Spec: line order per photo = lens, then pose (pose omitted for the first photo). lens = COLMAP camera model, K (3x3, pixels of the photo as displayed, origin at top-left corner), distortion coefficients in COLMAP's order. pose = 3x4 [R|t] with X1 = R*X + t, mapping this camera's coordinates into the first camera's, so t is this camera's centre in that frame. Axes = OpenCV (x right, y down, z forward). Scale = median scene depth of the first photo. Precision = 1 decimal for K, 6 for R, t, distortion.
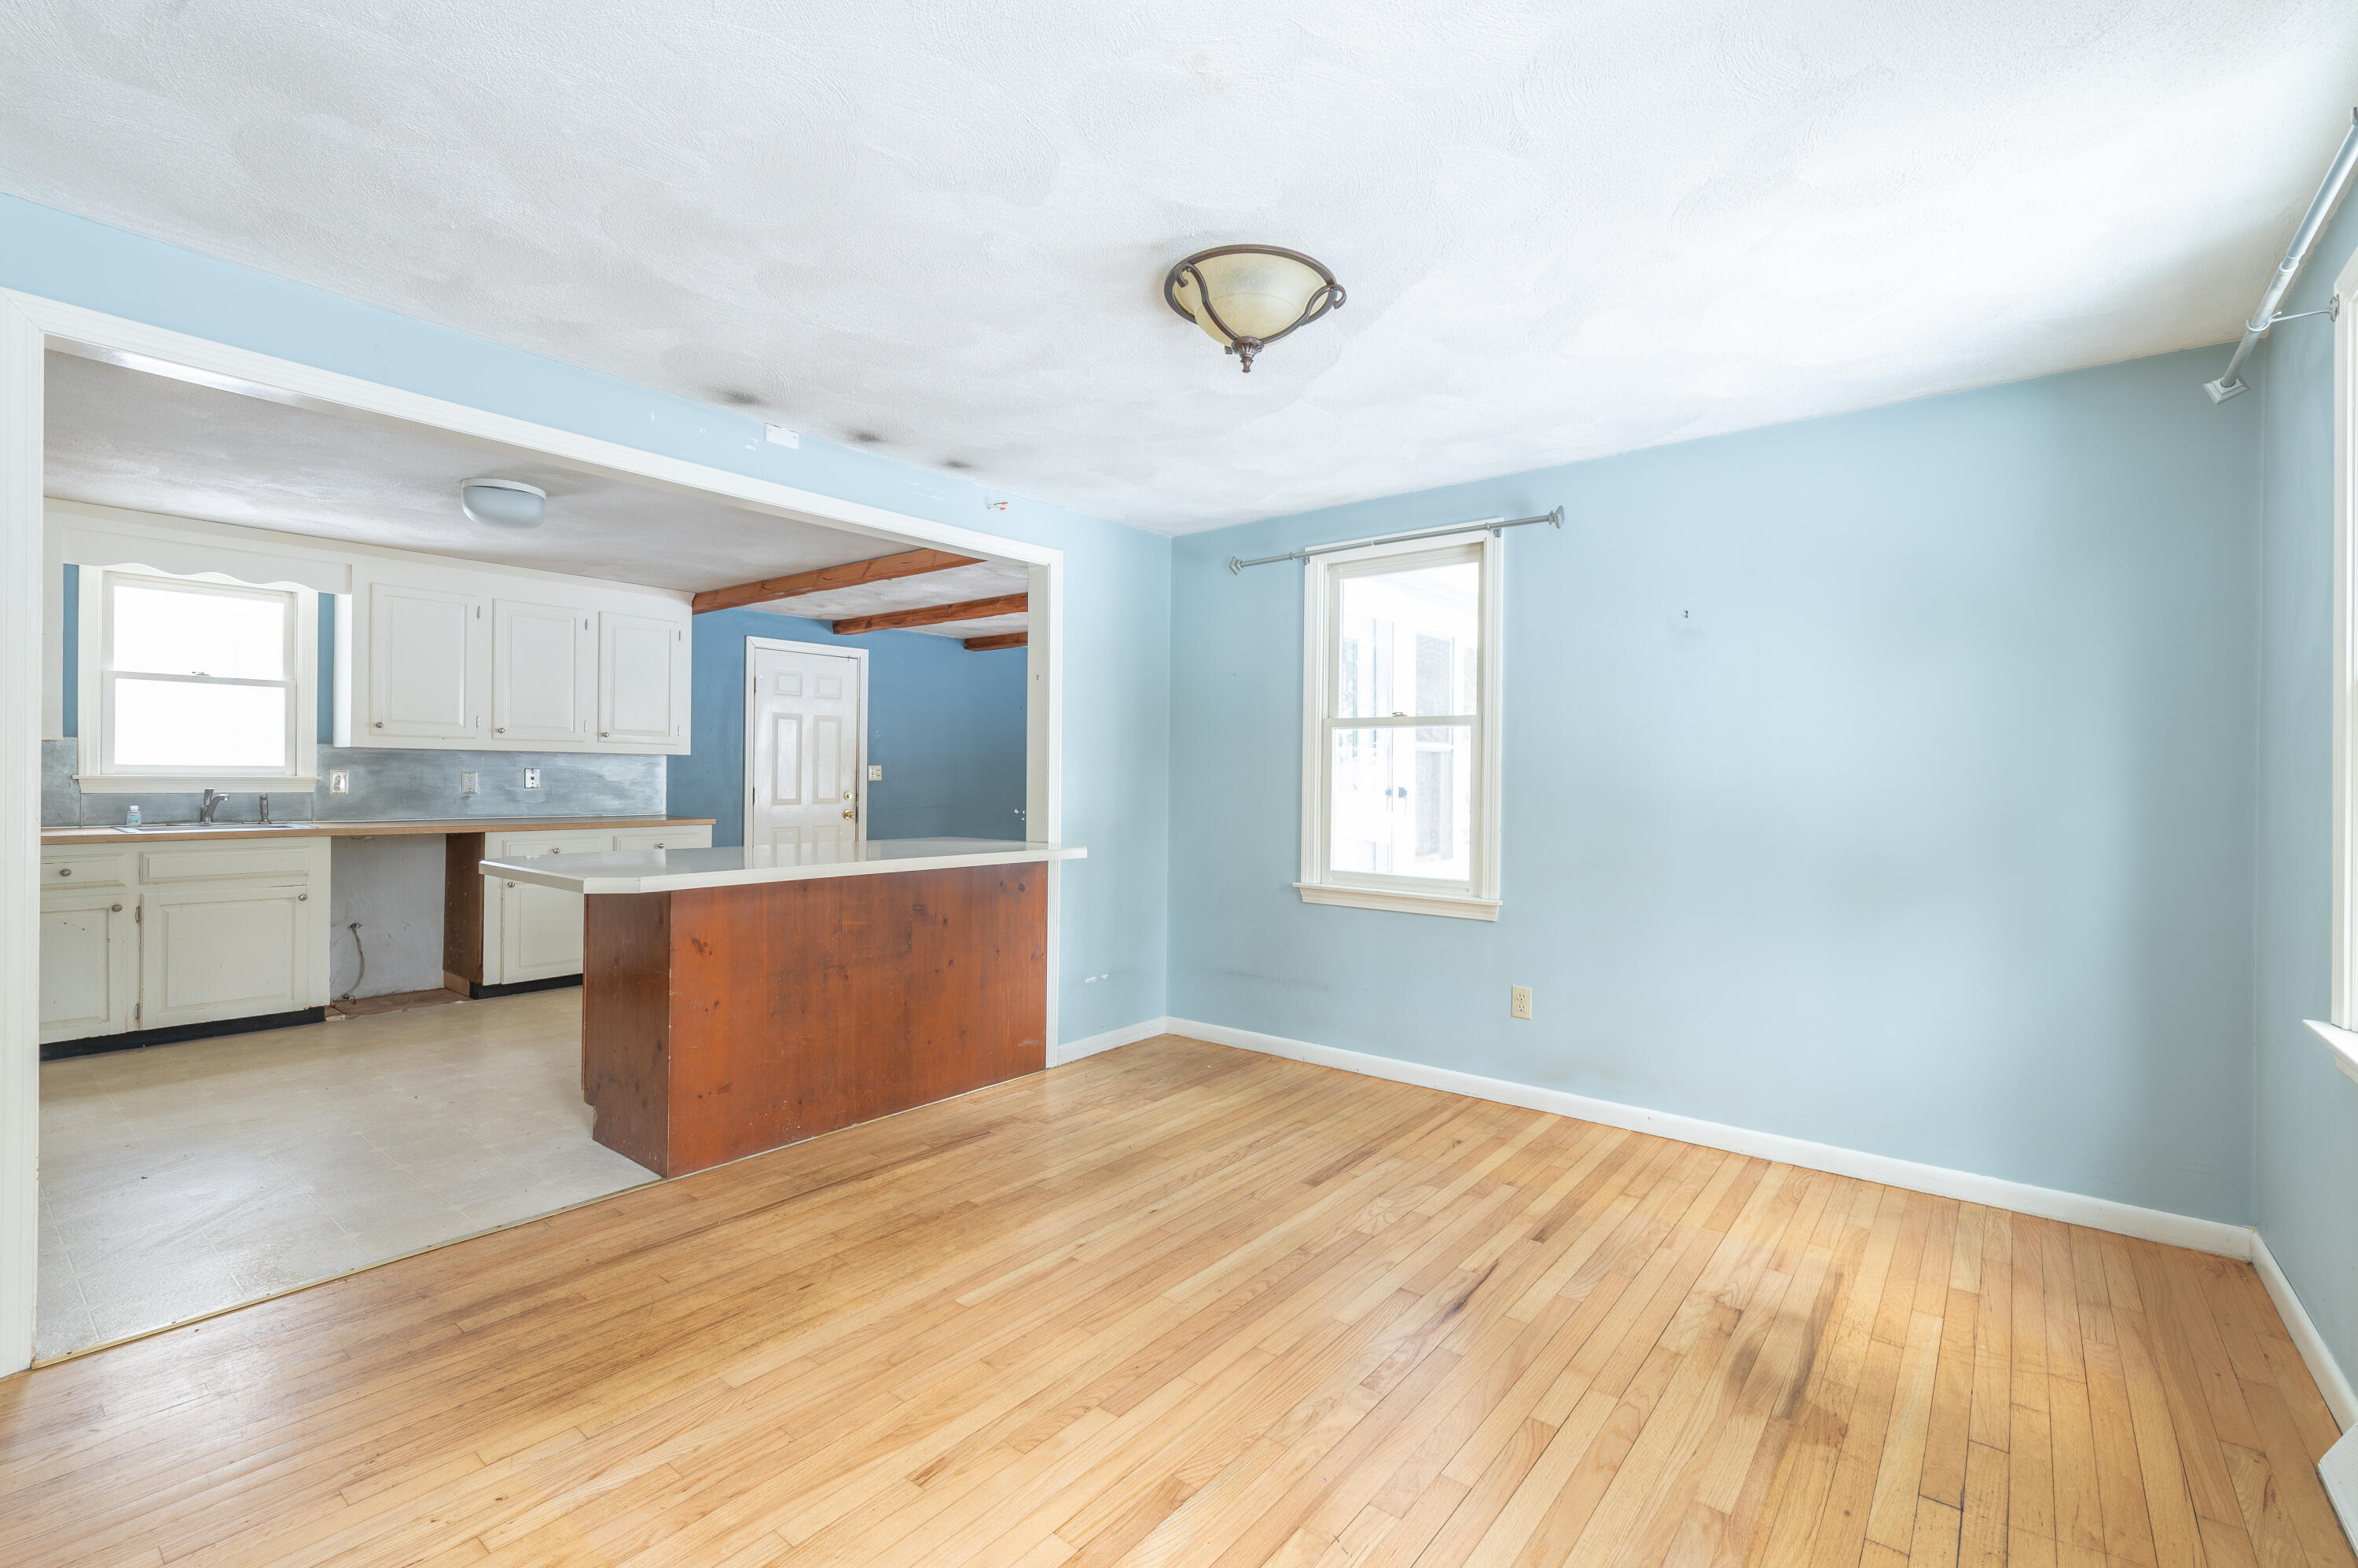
lens RADIAL K [[1044.3, 0, 1179.0], [0, 1044.3, 784.0], [0, 0, 1]] dist [-0.002500, -0.000302]
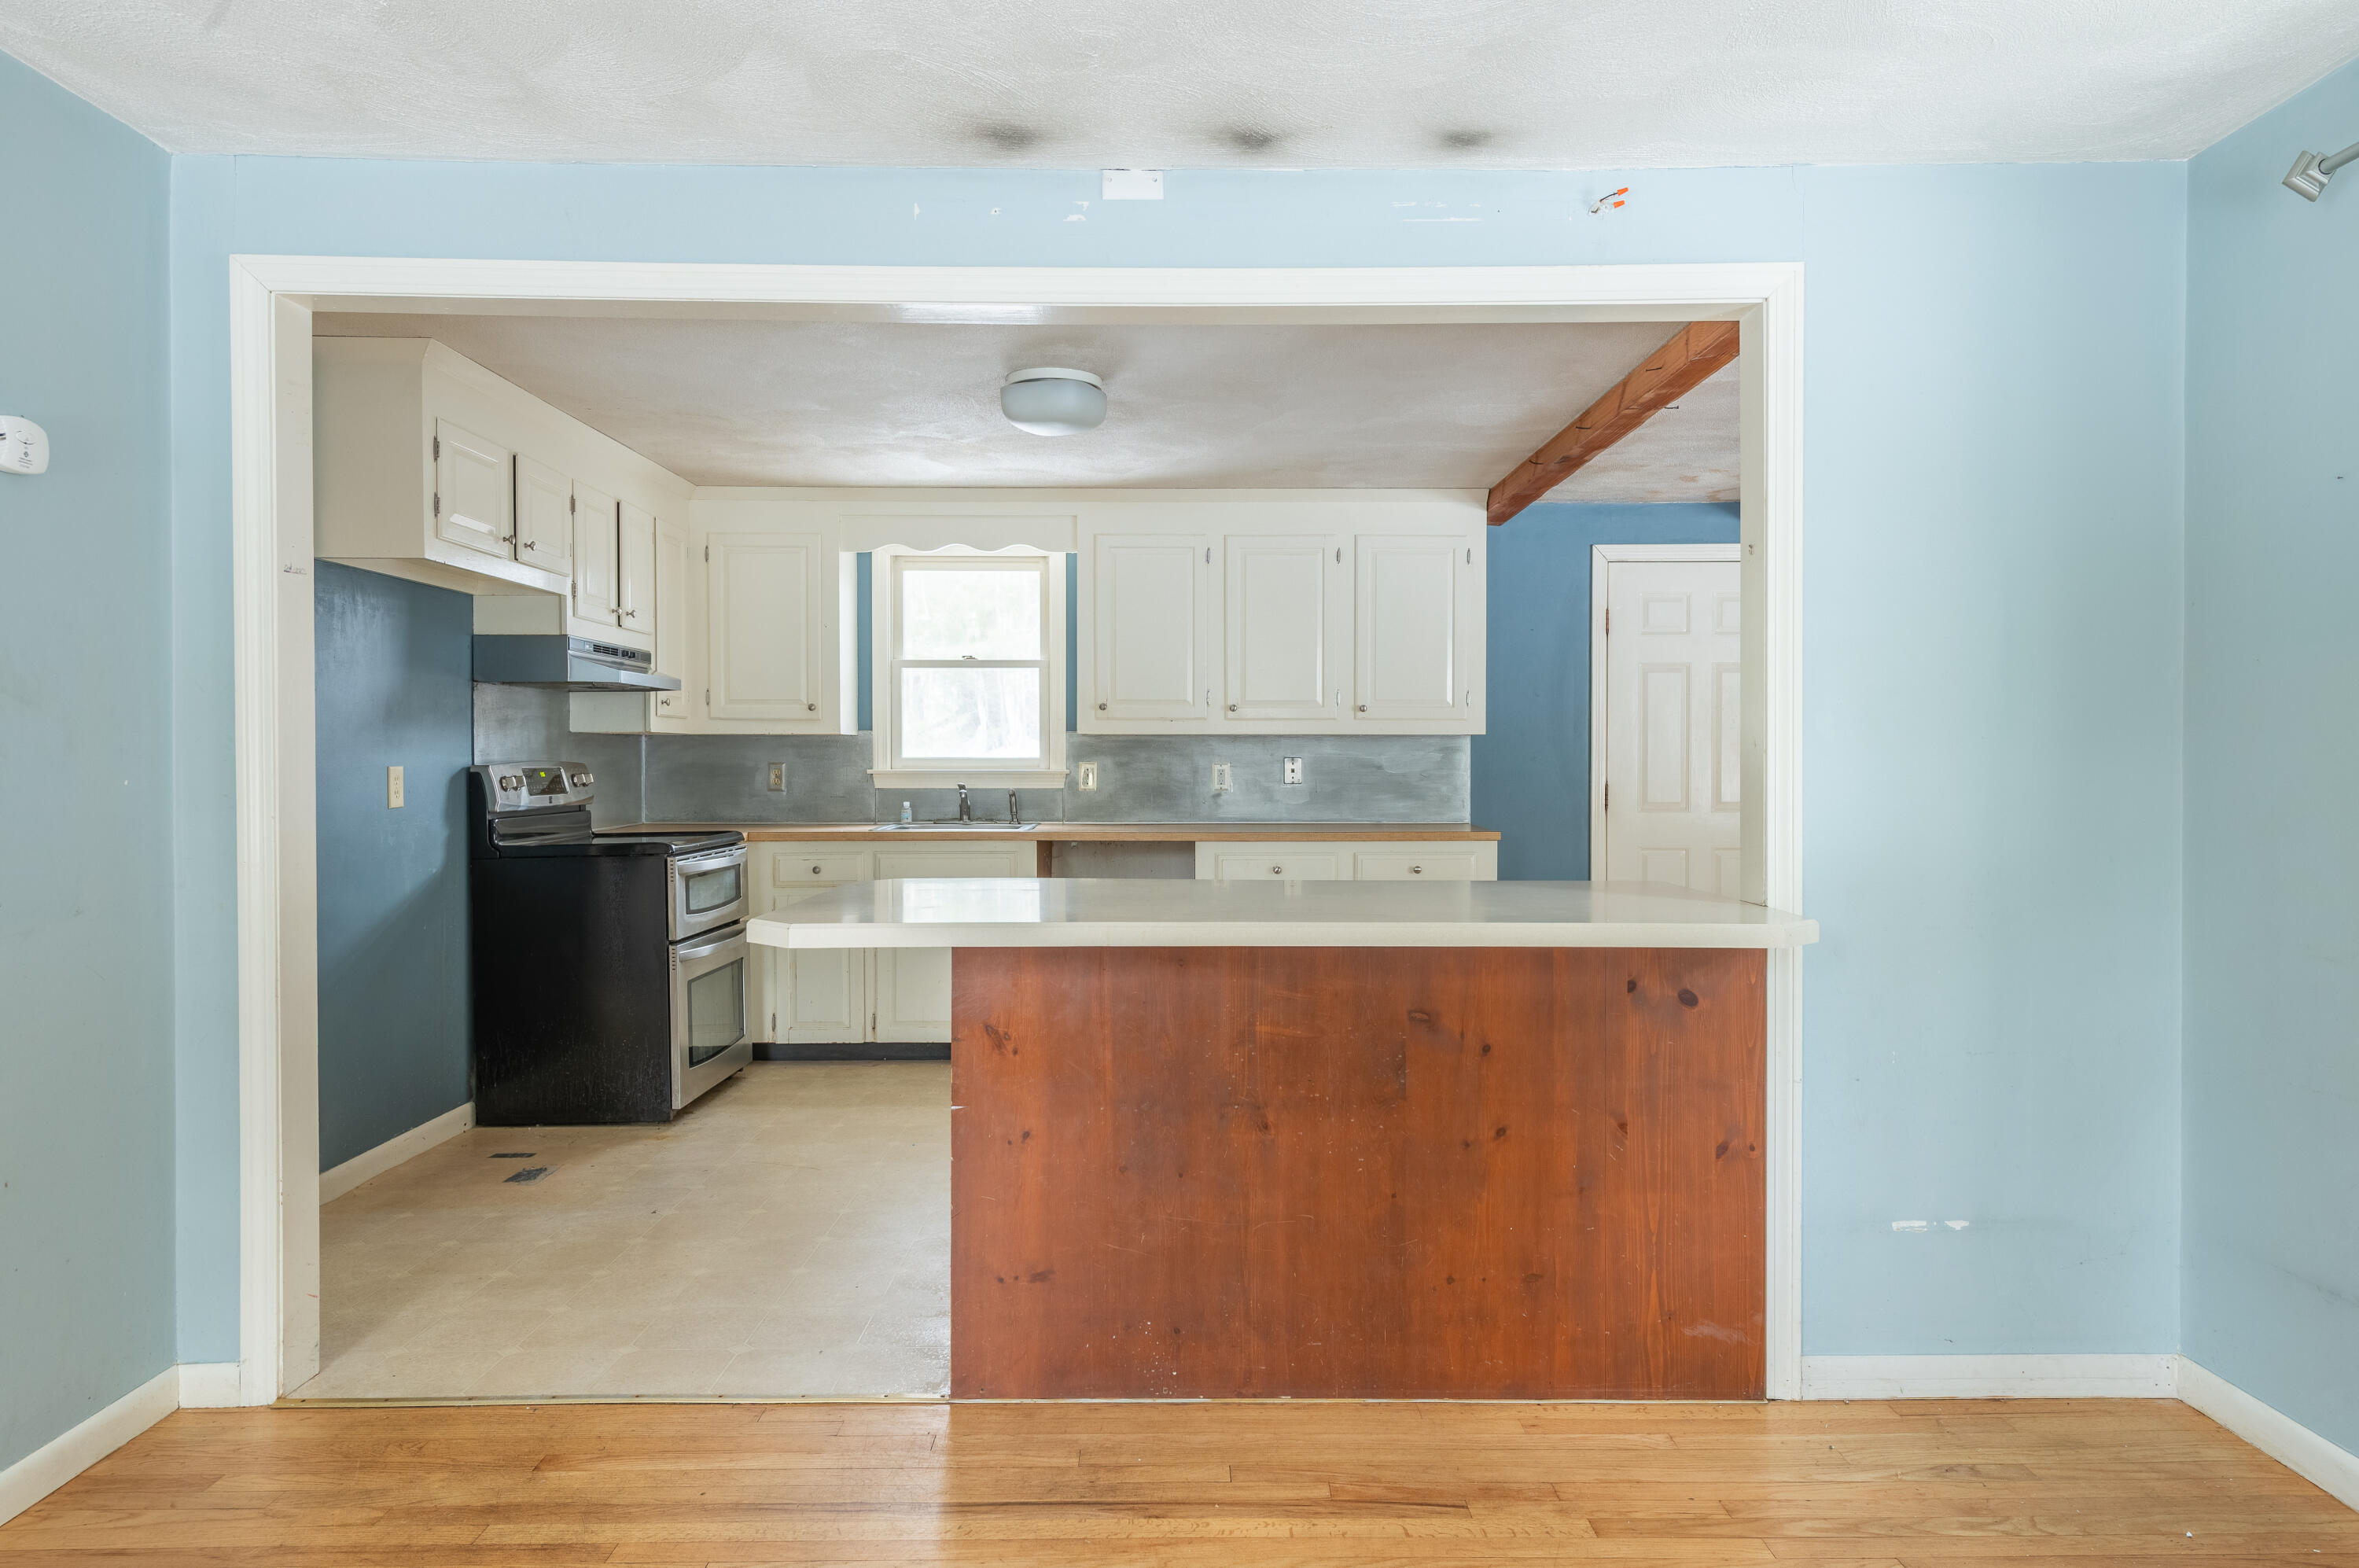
lens RADIAL K [[1490.8, 0, 1179.5], [0, 1490.8, 784.0], [0, 0, 1]] dist [0.052802, -0.053835]
pose [[0.628062, 0.003024, -0.778157, 0.198448], [0.000985, 0.999989, 0.004681, -0.001275], [0.778162, -0.003707, 0.628052, 0.336384]]
